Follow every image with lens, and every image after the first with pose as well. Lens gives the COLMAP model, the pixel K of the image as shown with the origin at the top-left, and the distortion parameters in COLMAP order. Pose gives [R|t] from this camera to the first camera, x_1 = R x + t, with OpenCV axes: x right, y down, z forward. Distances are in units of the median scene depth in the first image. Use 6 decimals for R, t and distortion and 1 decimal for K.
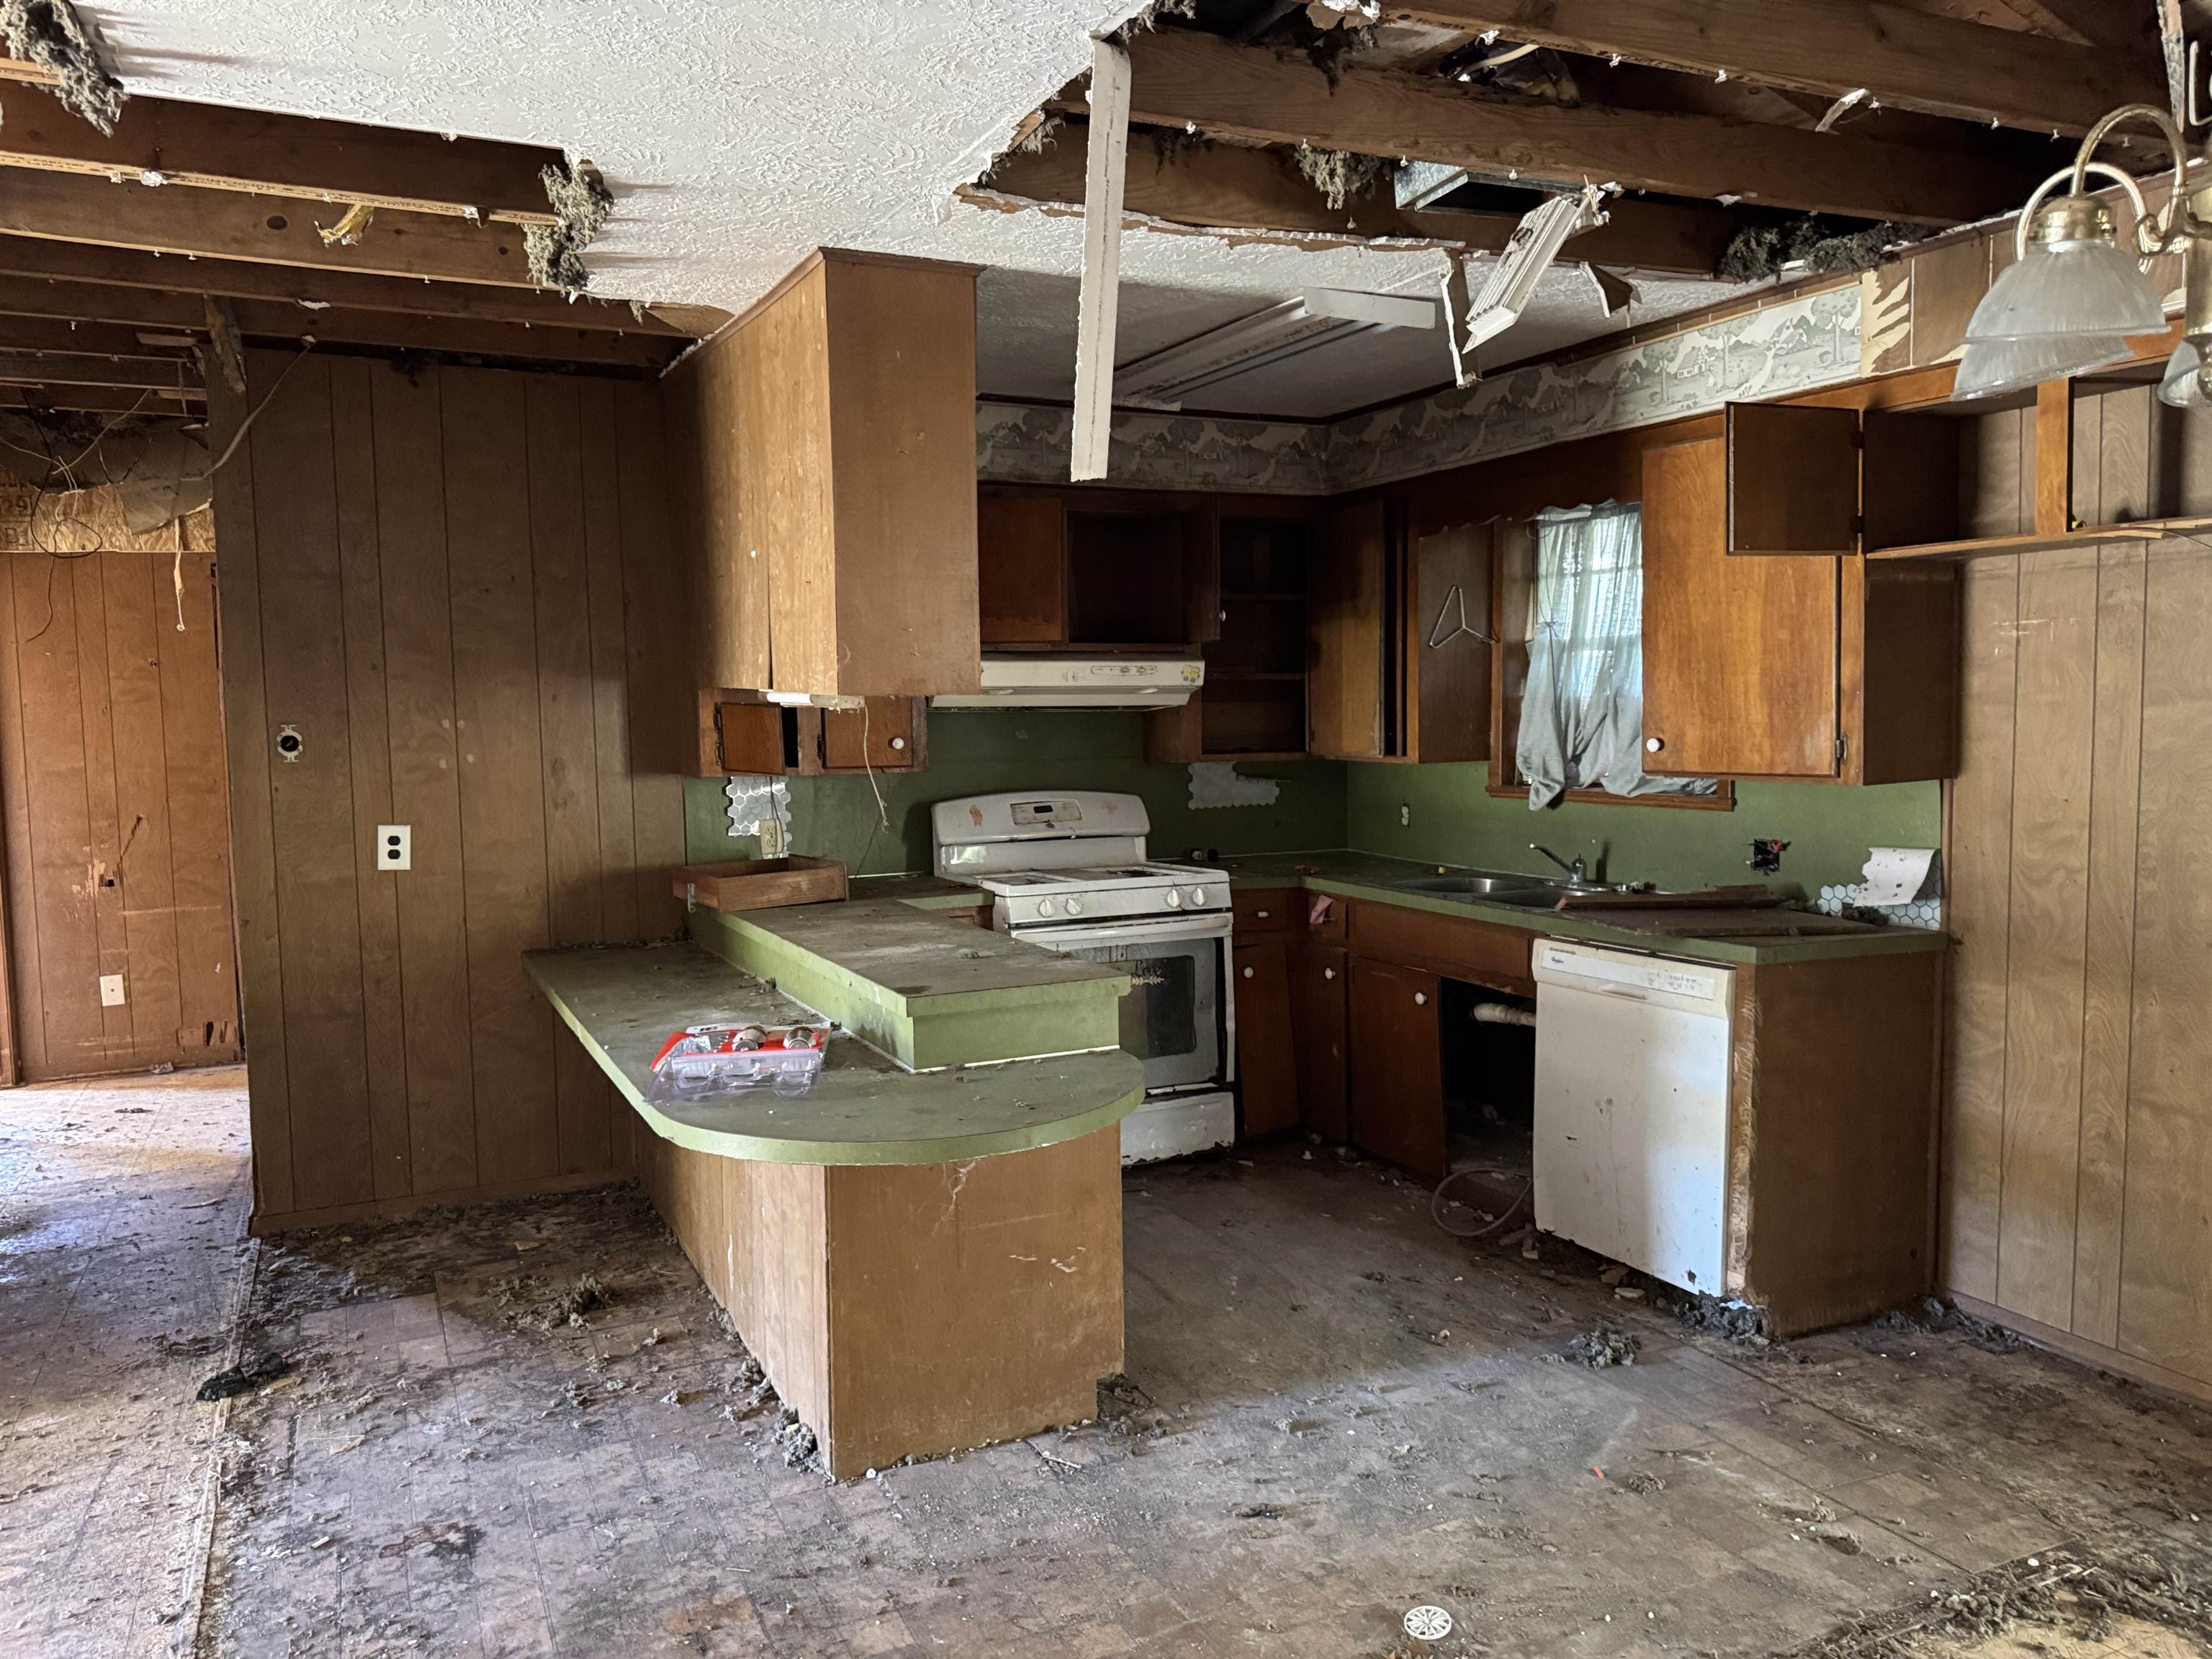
lens RADIAL K [[1573.1, 0, 1106.0], [0, 1573.1, 829.5], [0, 0, 1]] dist [-0.003009, -0.001407]
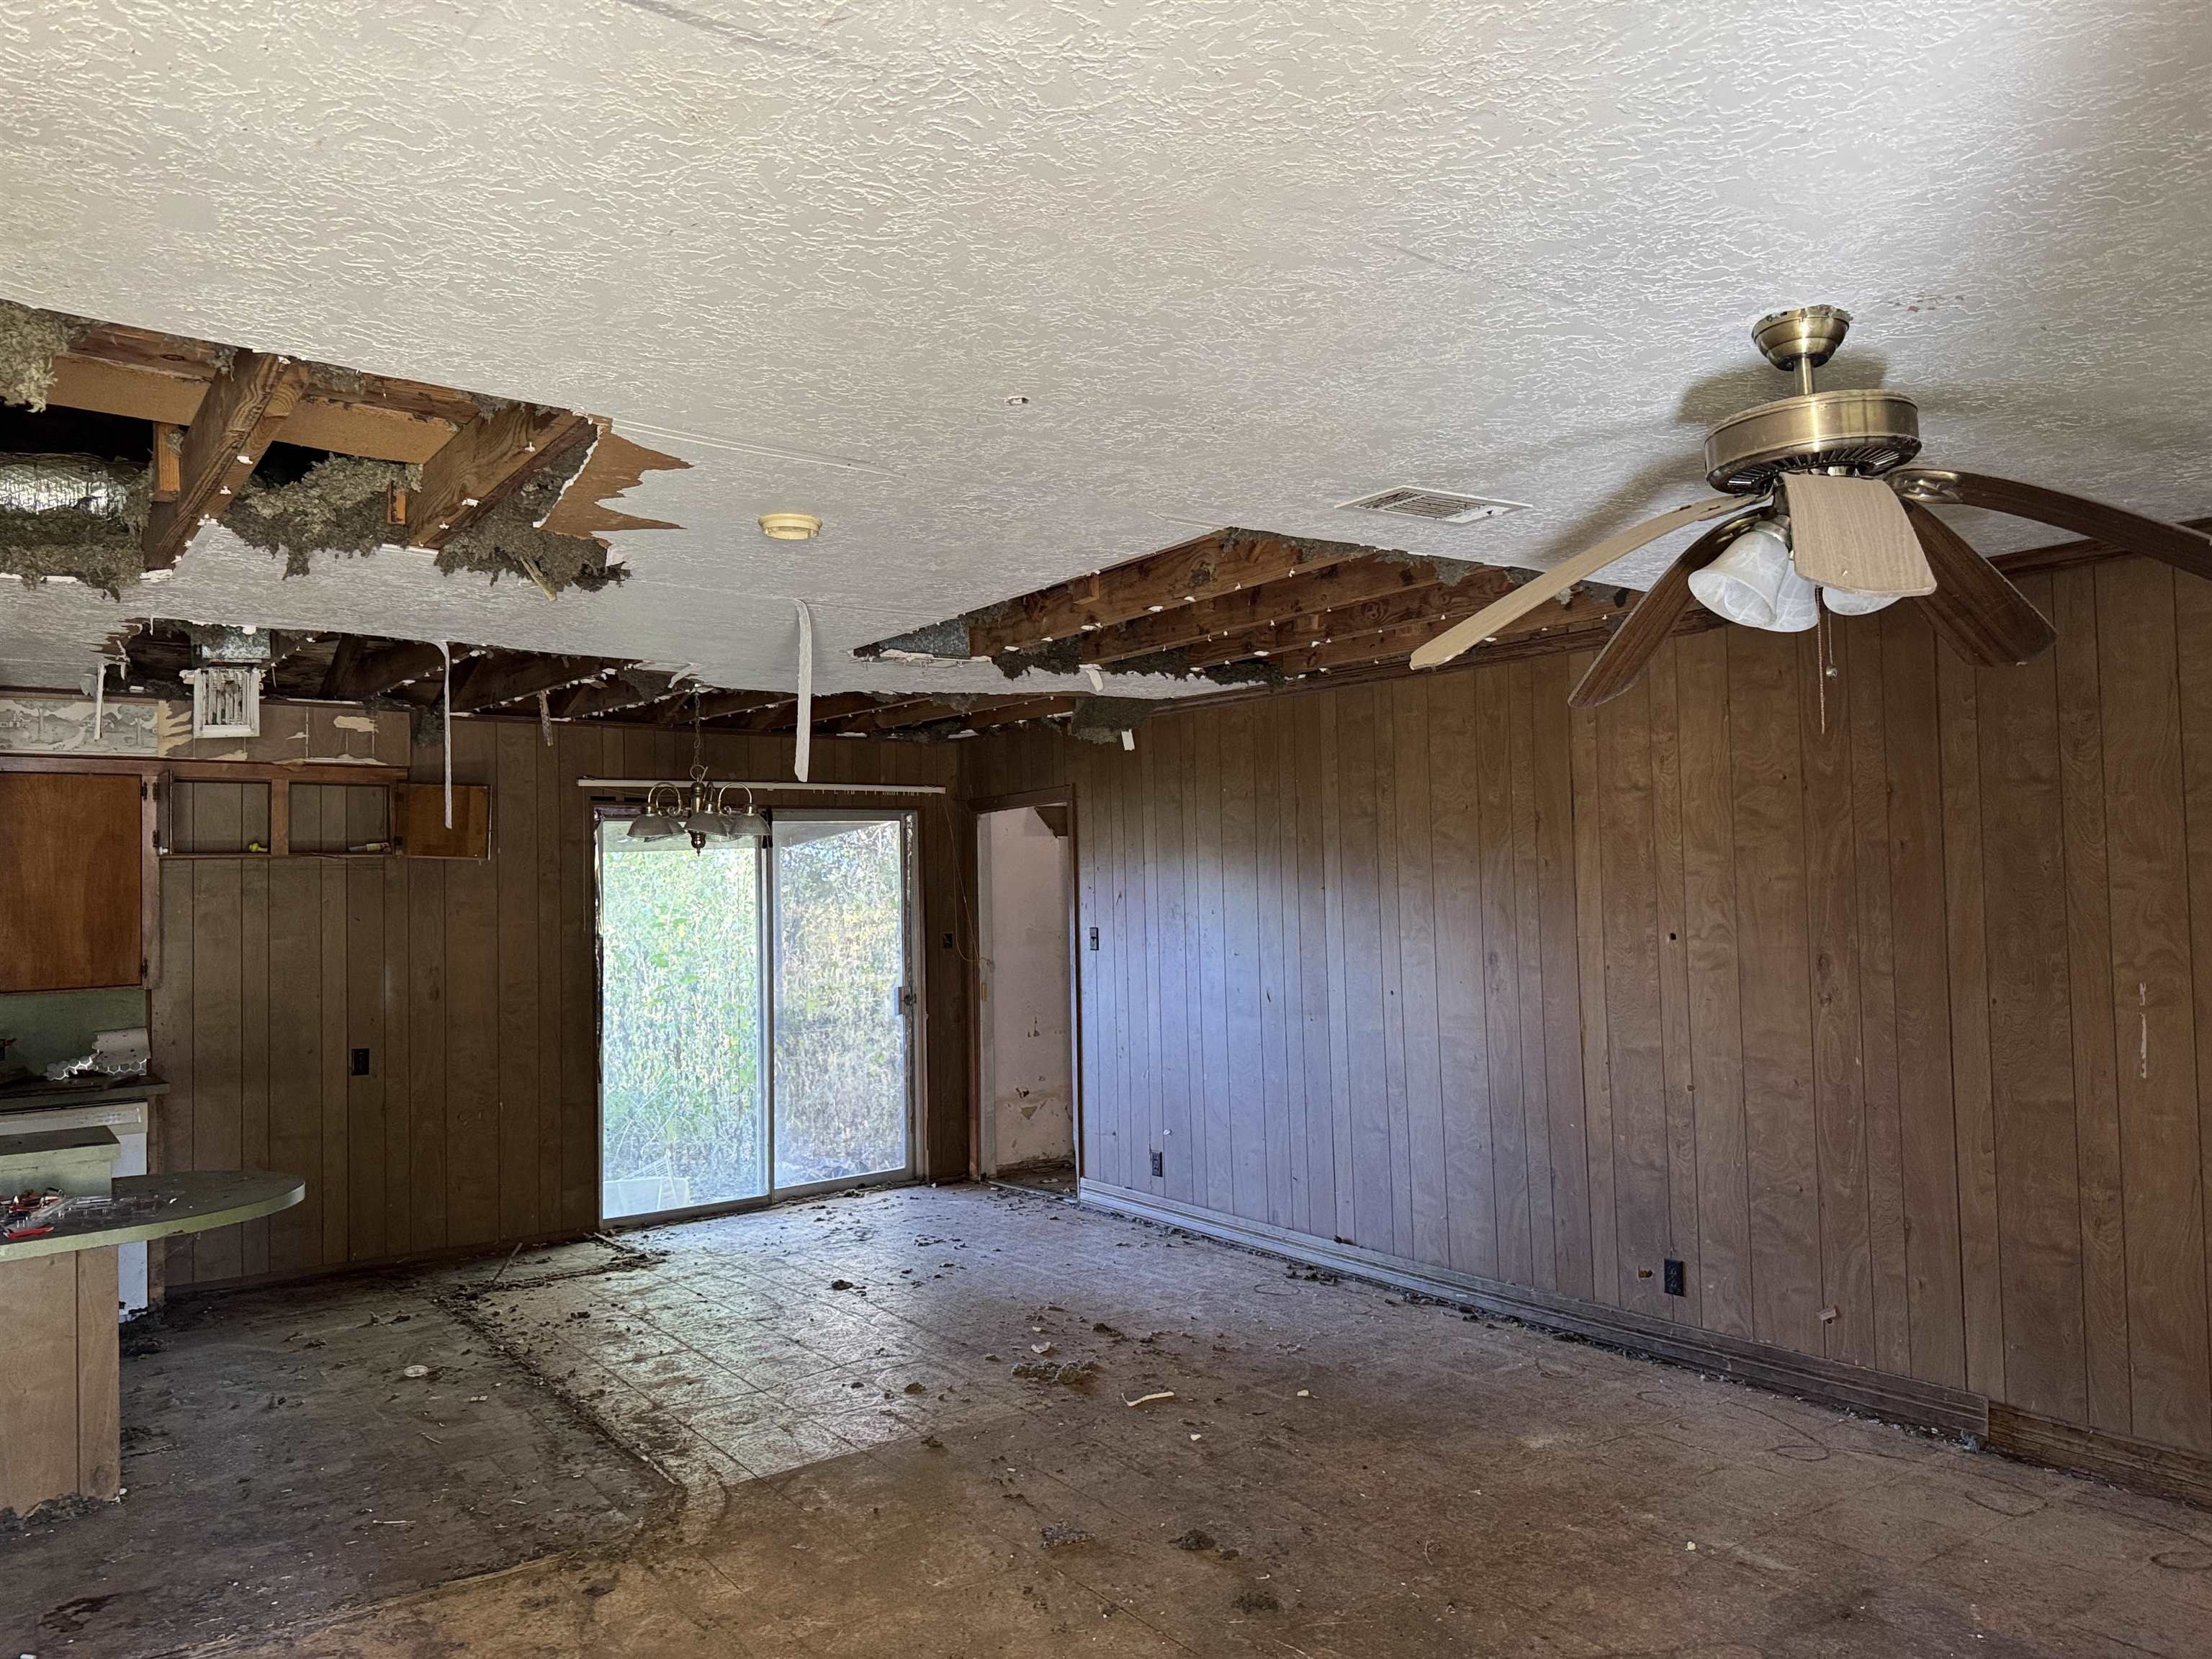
lens RADIAL K [[1573.1, 0, 1106.0], [0, 1573.1, 829.5], [0, 0, 1]] dist [-0.003009, -0.001407]
pose [[-0.177455, 0.058202, 0.982406, -1.552041], [0.108642, 0.993307, -0.039224, -0.023020], [-0.978114, 0.099770, -0.182590, 0.309339]]
